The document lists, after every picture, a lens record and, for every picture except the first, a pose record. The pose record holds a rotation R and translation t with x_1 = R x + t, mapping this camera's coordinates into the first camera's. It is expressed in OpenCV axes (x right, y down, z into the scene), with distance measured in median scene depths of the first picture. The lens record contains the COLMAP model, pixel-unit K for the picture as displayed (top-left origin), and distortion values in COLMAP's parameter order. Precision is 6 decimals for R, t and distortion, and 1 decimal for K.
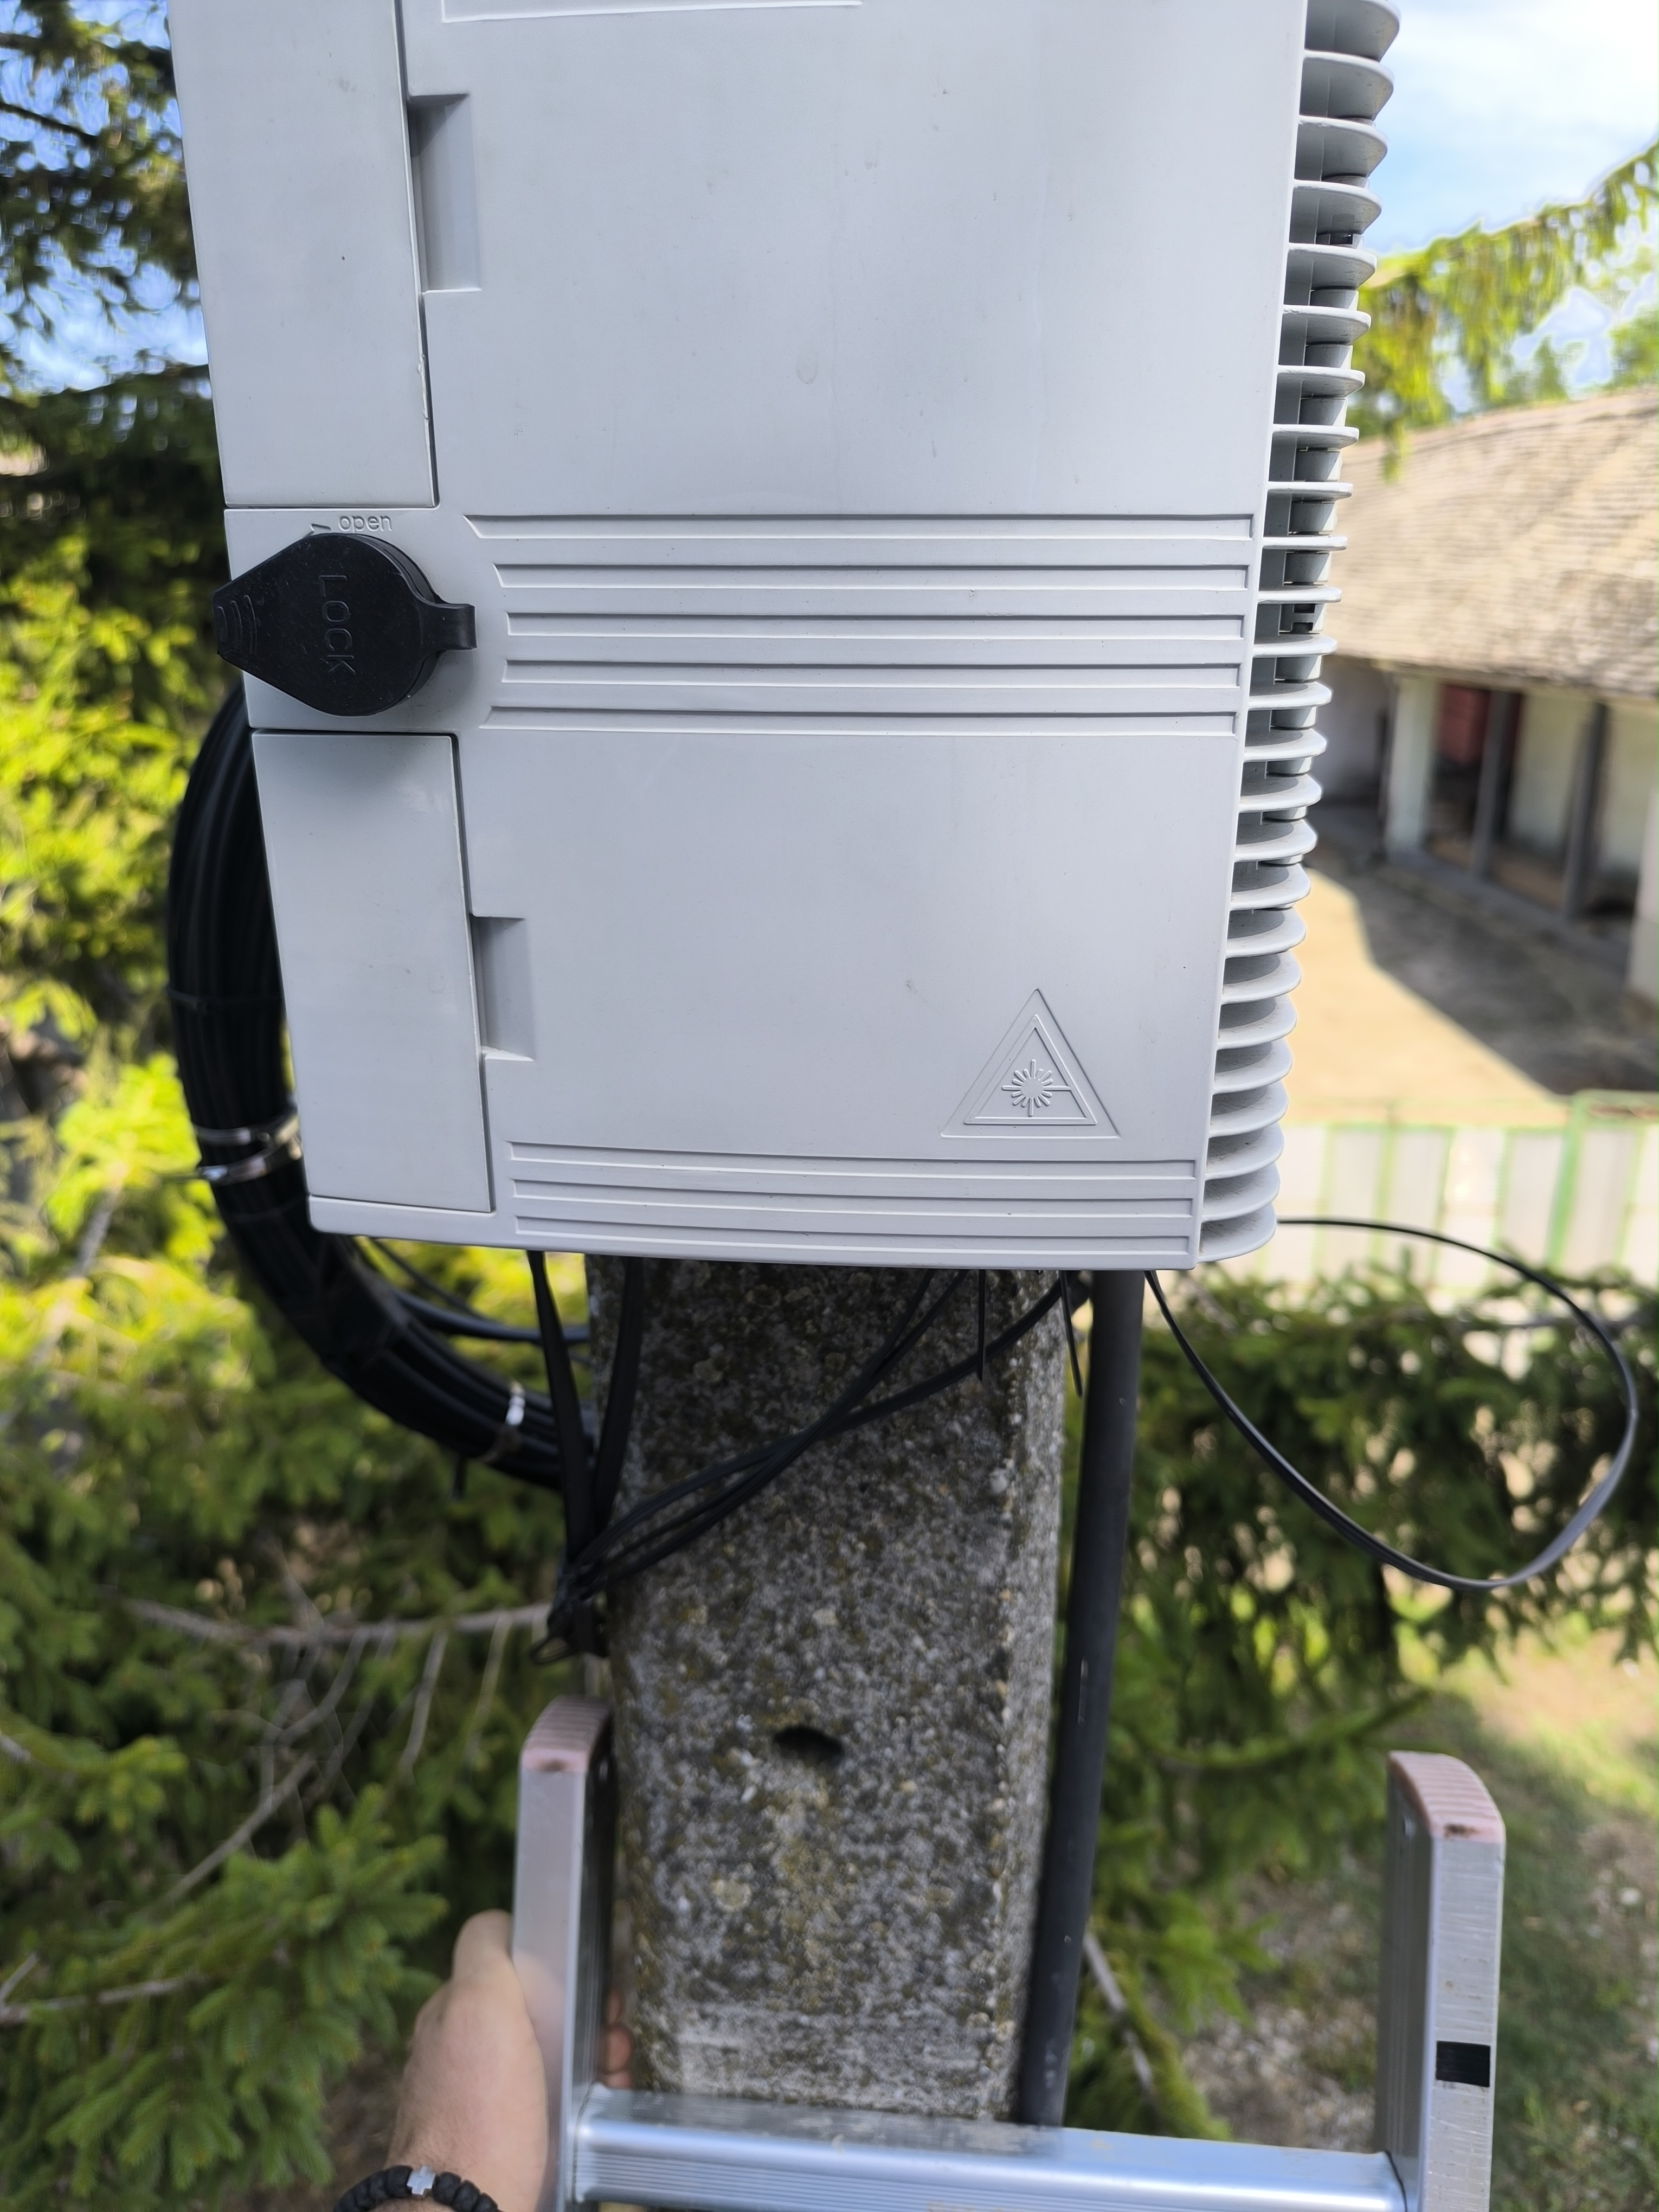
lens RADIAL K [[1443.6, 0, 839.4], [0, 1443.6, 1105.5], [0, 0, 1]] dist [-0.022250, -0.015616]
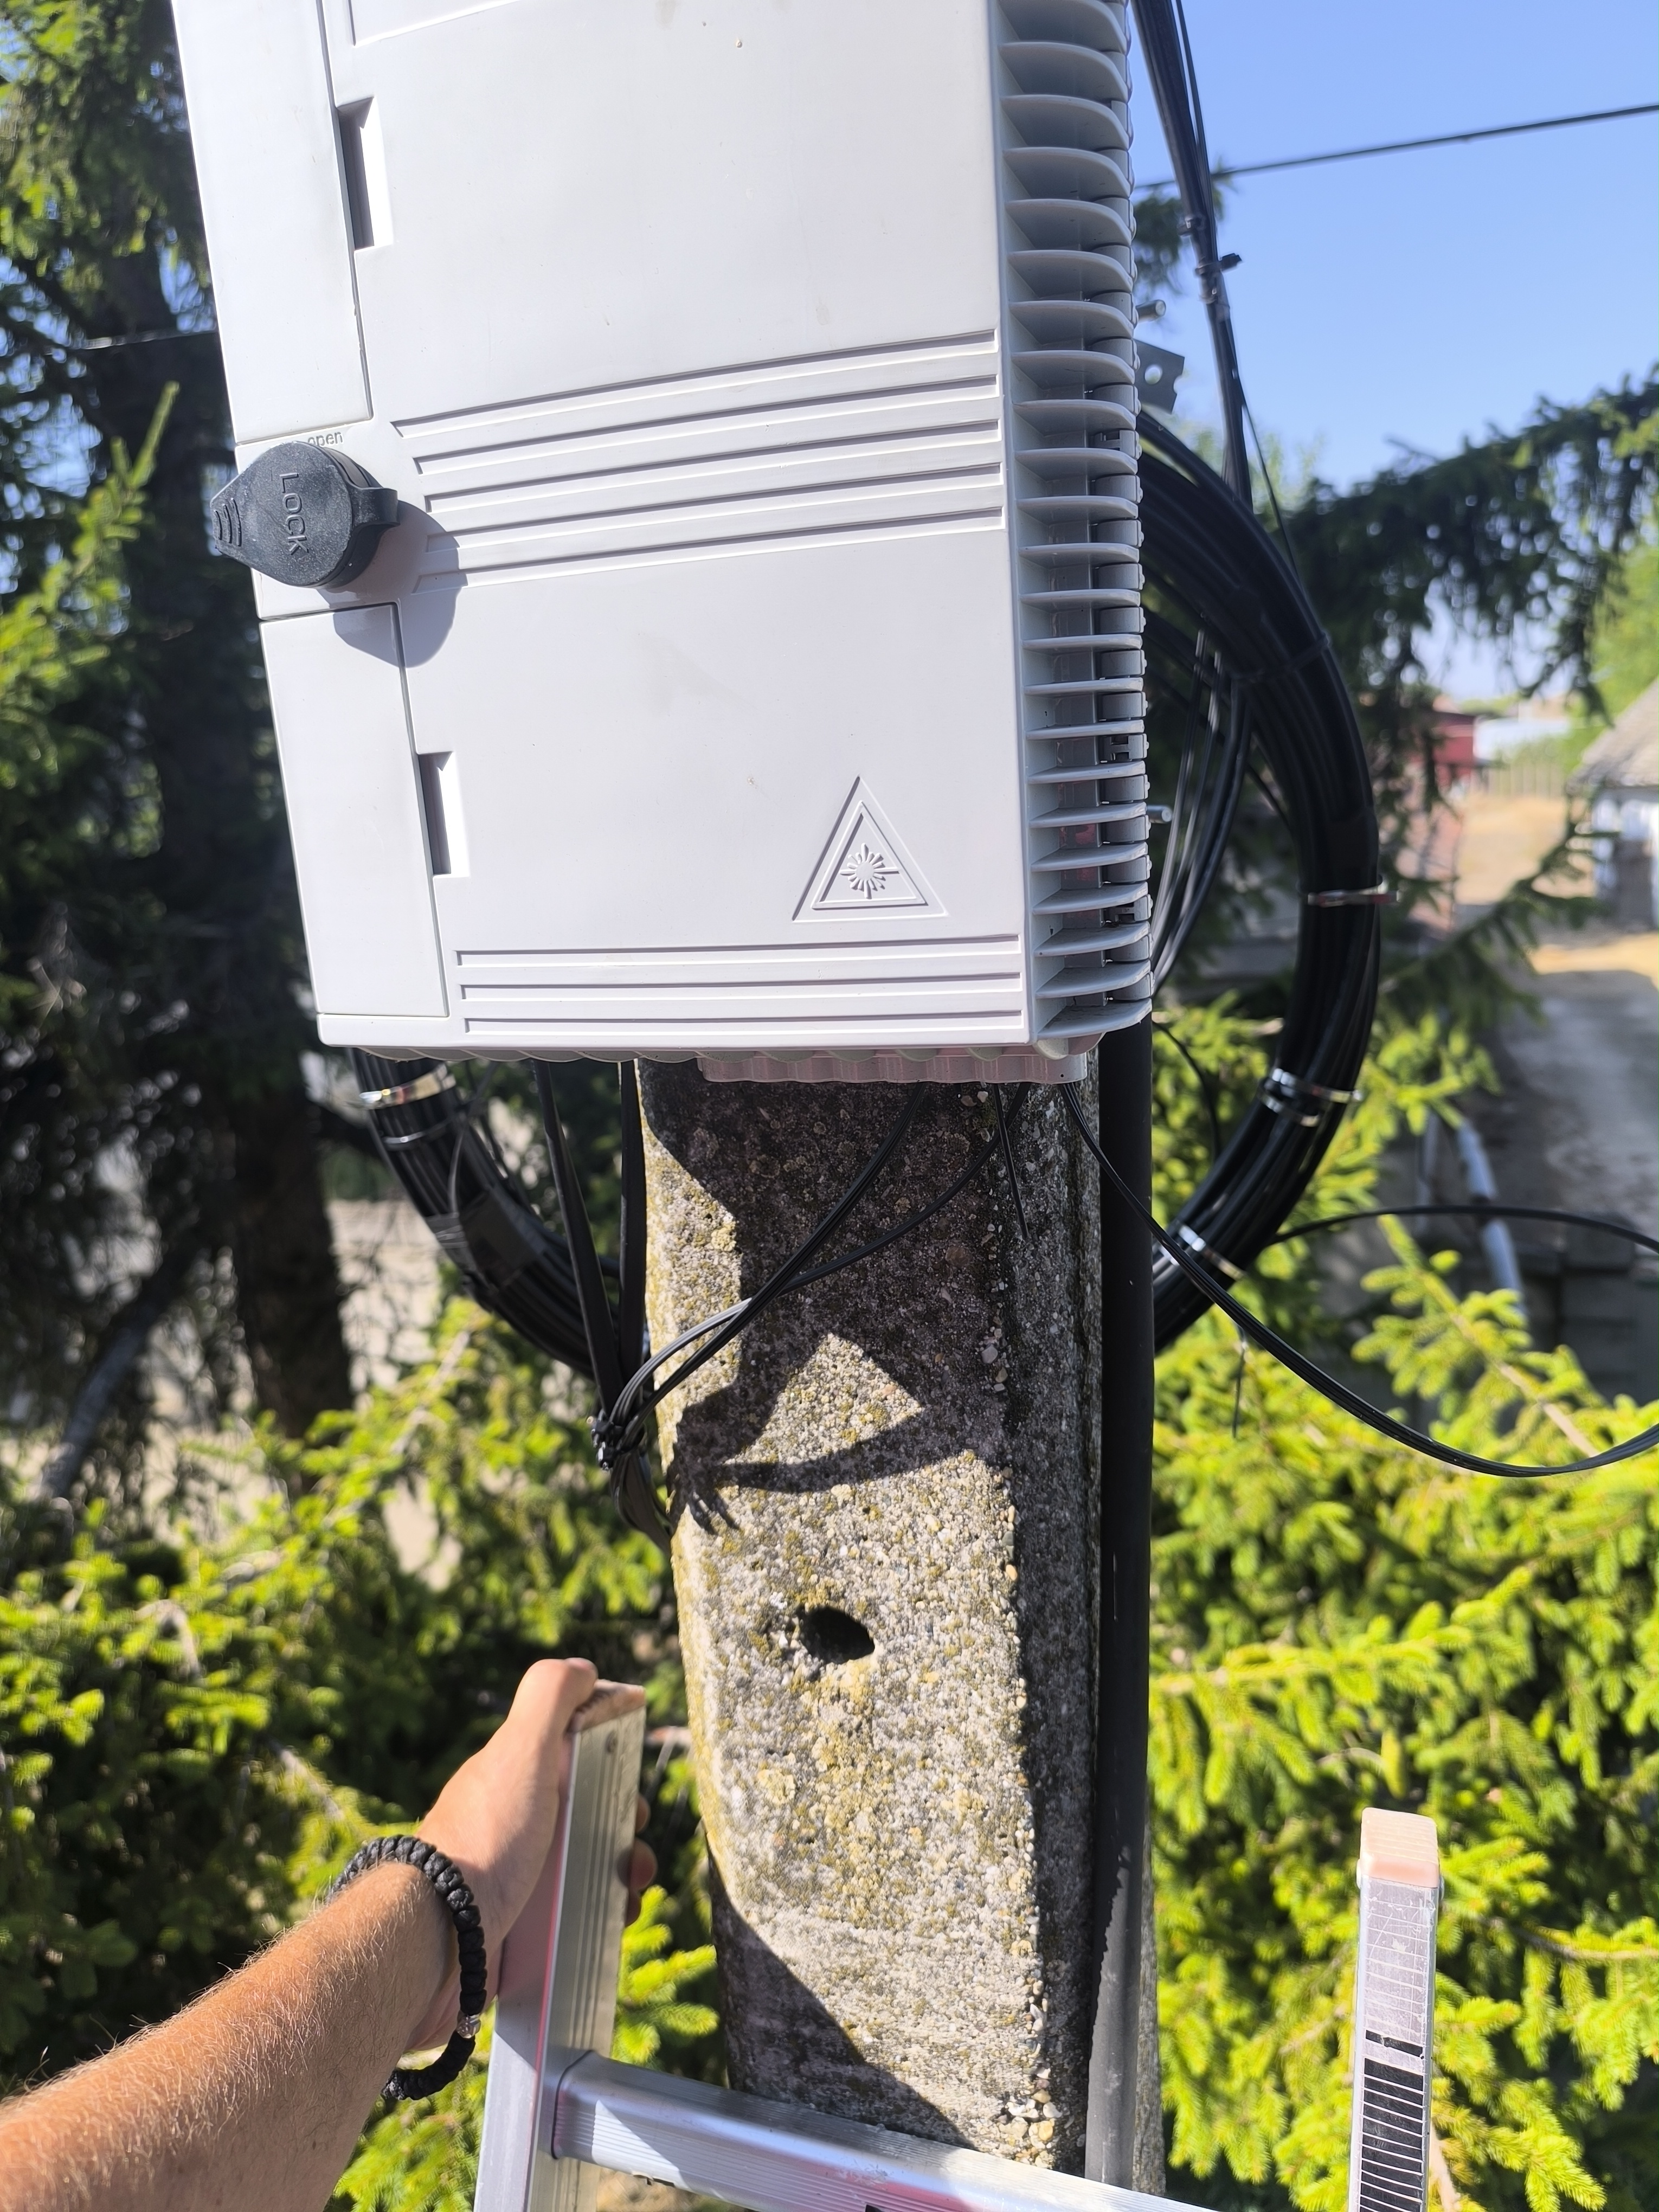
lens RADIAL K [[1443.6, 0, 807.5], [0, 1443.6, 1096.4], [0, 0, 1]] dist [-0.022250, -0.015616]
pose [[0.973075, -0.010600, -0.230245, 0.205129], [-0.011655, 0.995401, -0.095085, 0.162018], [0.230194, 0.095208, 0.968476, -0.058815]]
